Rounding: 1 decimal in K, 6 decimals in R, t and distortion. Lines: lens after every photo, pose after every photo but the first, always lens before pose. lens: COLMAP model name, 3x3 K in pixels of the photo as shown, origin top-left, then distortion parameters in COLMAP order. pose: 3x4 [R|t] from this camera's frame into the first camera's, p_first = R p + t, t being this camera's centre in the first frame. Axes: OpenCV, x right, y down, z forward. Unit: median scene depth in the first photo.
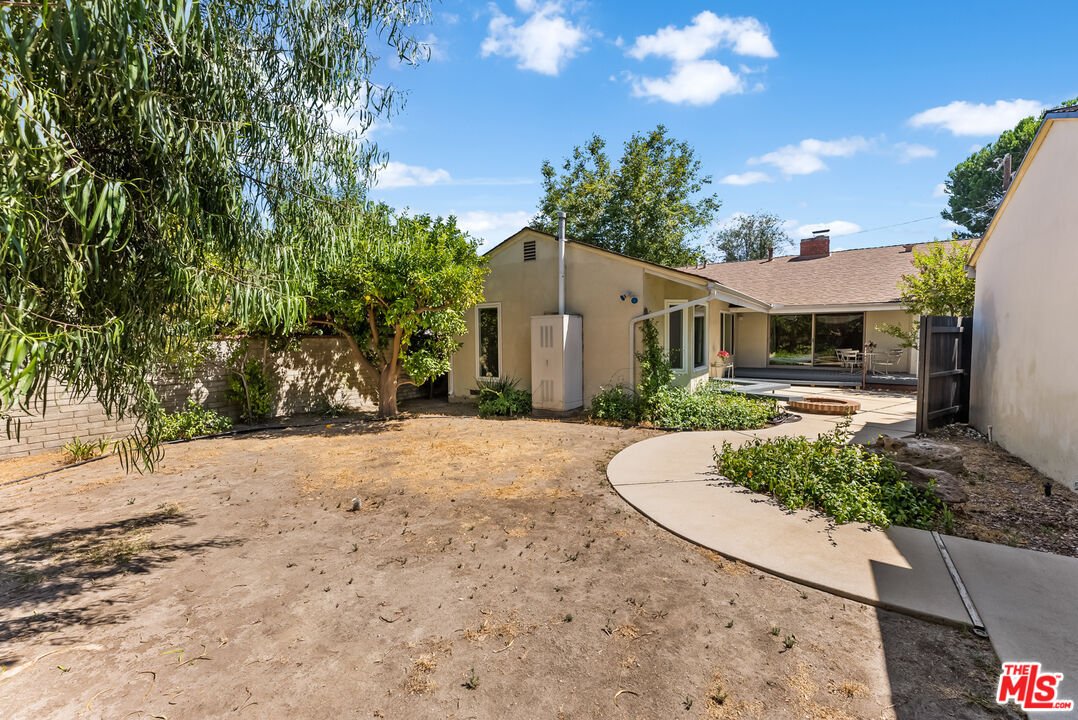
lens RADIAL K [[434.0, 0, 540.0], [0, 434.0, 369.7], [0, 0, 1]] dist [0.000538, 0.000024]
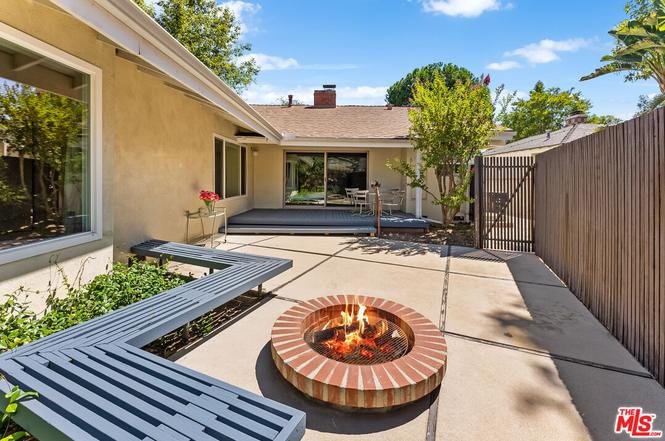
lens RADIAL K [[279.7, 0, 331.8], [0, 279.7, 182.9], [0, 0, 1]] dist [0.000750, 0.000195]
pose [[0.832123, 0.014508, 0.554401, 0.360036], [0.021600, 0.998051, -0.058538, -0.028377], [-0.554170, 0.060686, 0.830189, 0.581925]]
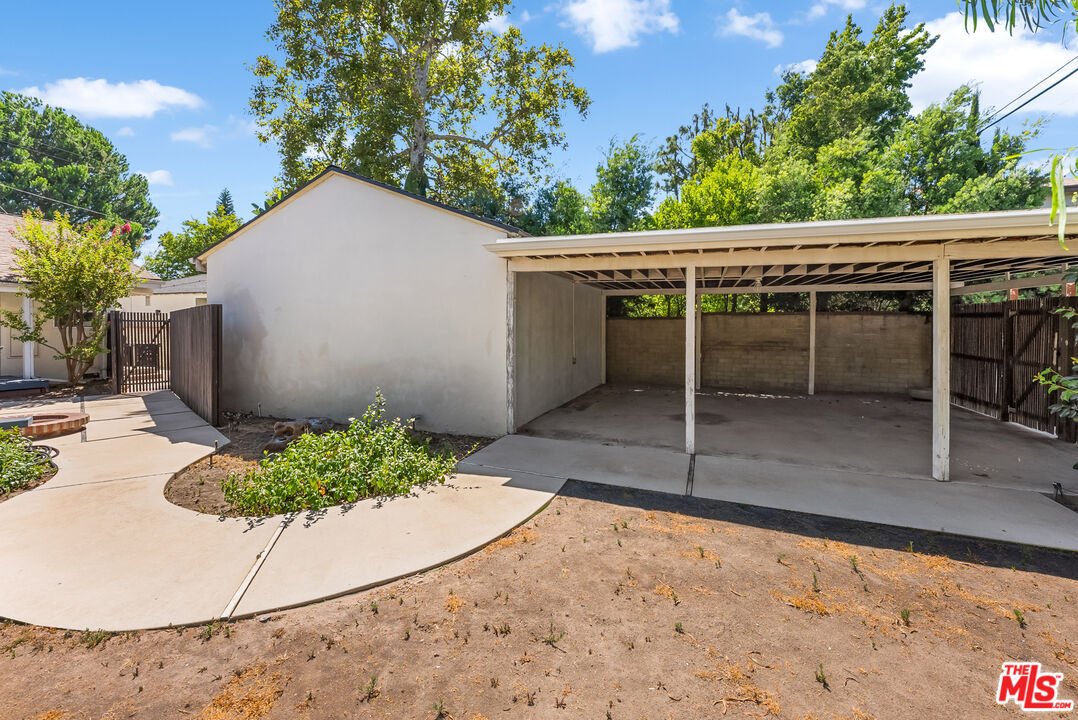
lens RADIAL K [[437.7, 0, 537.7], [0, 437.7, 336.3], [0, 0, 1]] dist [-0.000758, -0.000135]
pose [[-0.244388, -0.001159, 0.969677, -0.139990], [0.067509, 0.997553, 0.018207, -0.010731], [-0.967325, 0.069912, -0.243712, 0.283081]]
